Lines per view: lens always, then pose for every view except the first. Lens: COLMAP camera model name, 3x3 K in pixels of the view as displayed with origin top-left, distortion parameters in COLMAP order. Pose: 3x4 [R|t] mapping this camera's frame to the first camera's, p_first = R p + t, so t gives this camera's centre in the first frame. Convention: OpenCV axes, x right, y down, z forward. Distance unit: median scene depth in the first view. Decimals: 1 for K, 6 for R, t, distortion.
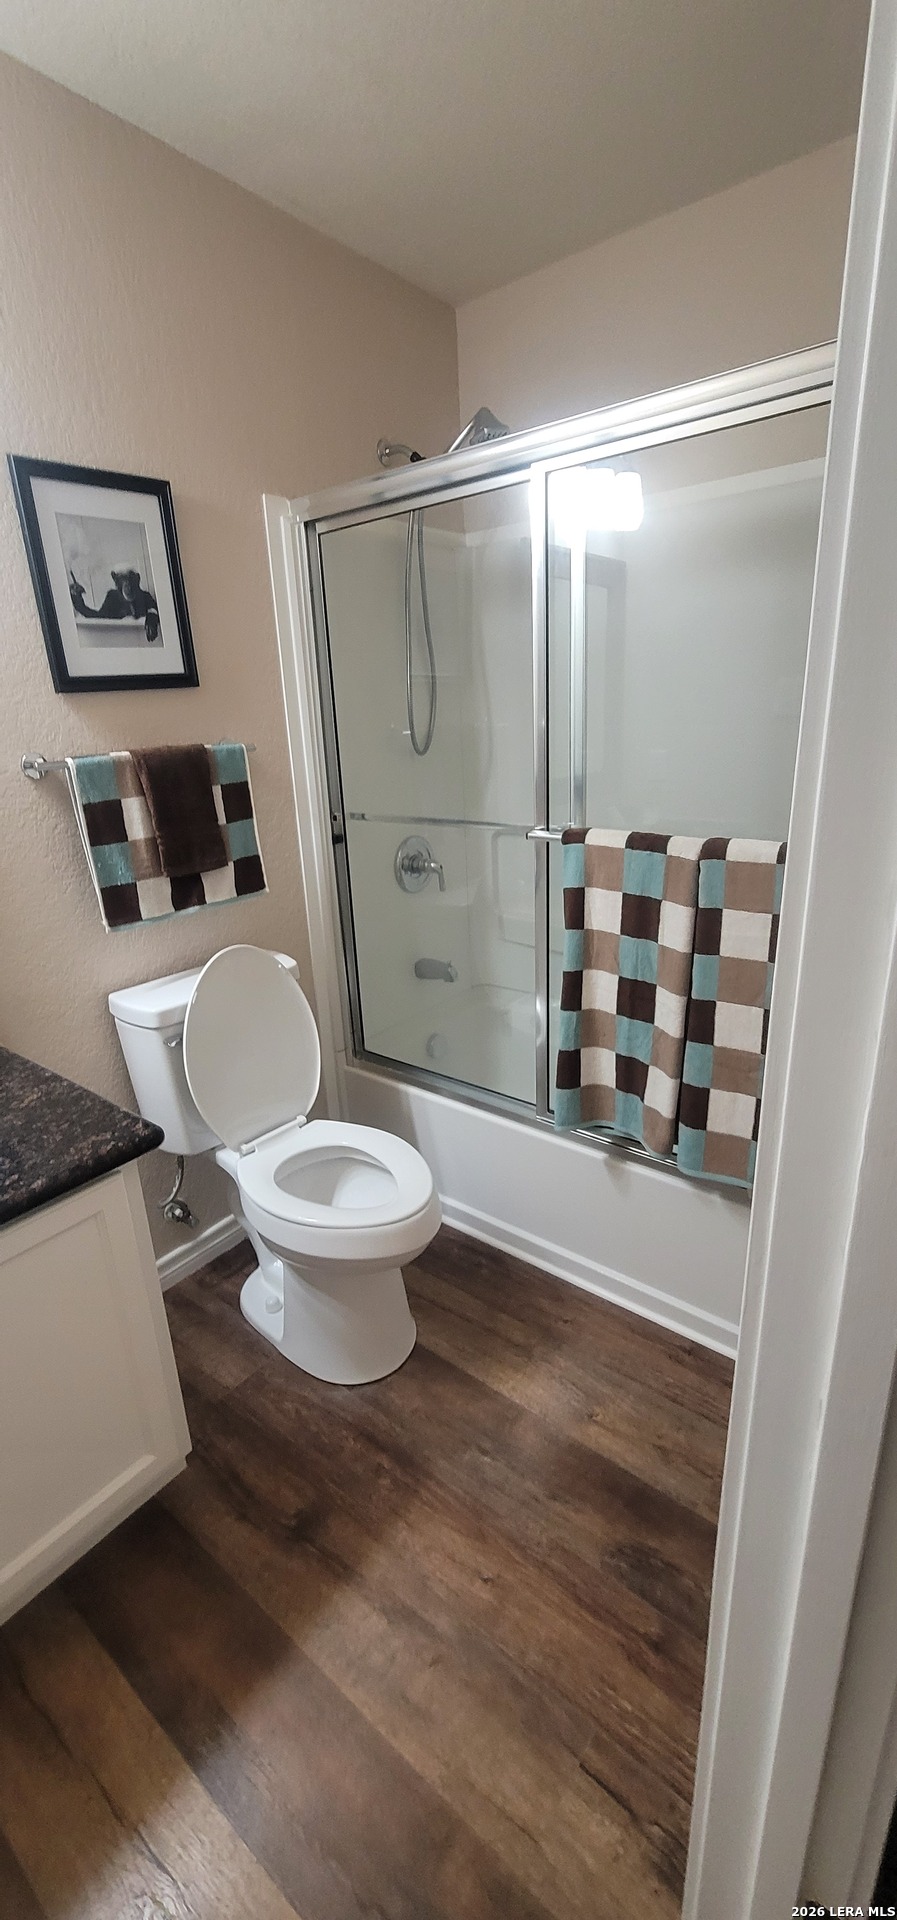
lens RADIAL K [[776.9, 0, 430.0], [0, 776.9, 963.2], [0, 0, 1]] dist [-0.005339, 0.002029]
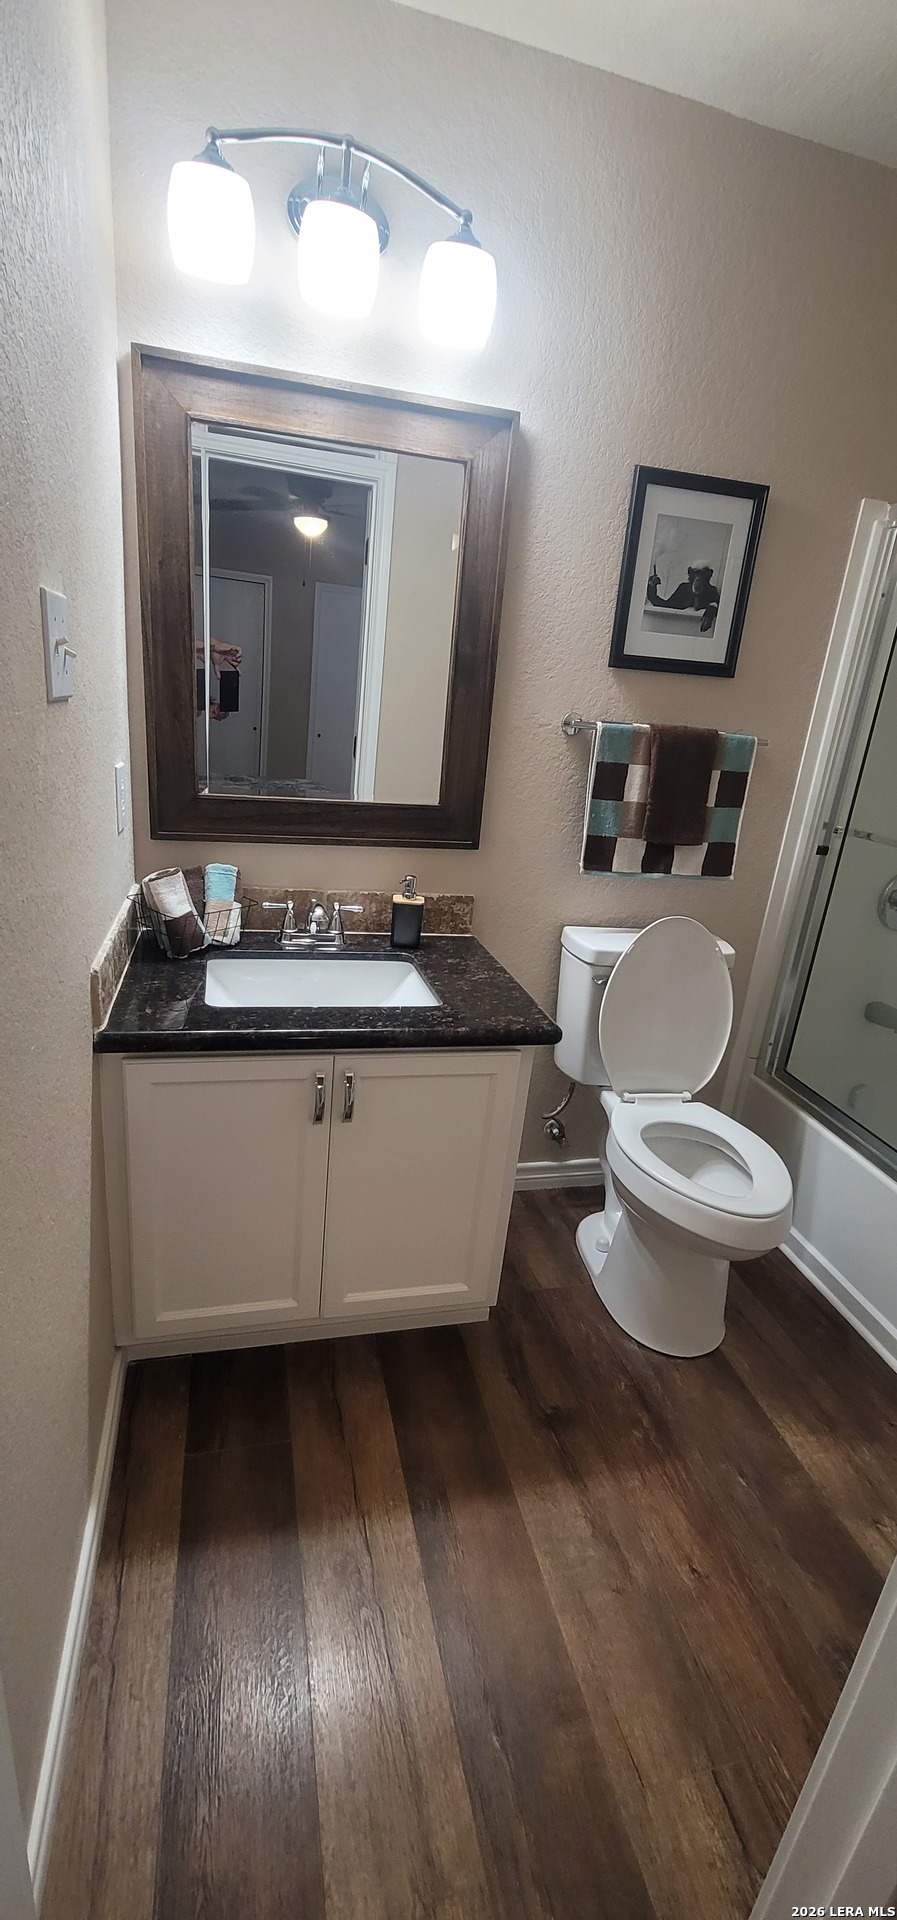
lens RADIAL K [[776.9, 0, 435.0], [0, 776.9, 971.1], [0, 0, 1]] dist [-0.005339, 0.002029]
pose [[0.784034, 0.314843, -0.534943, 0.087819], [-0.317194, 0.944012, 0.090710, 0.065216], [0.533553, 0.098561, 0.840004, -0.088299]]
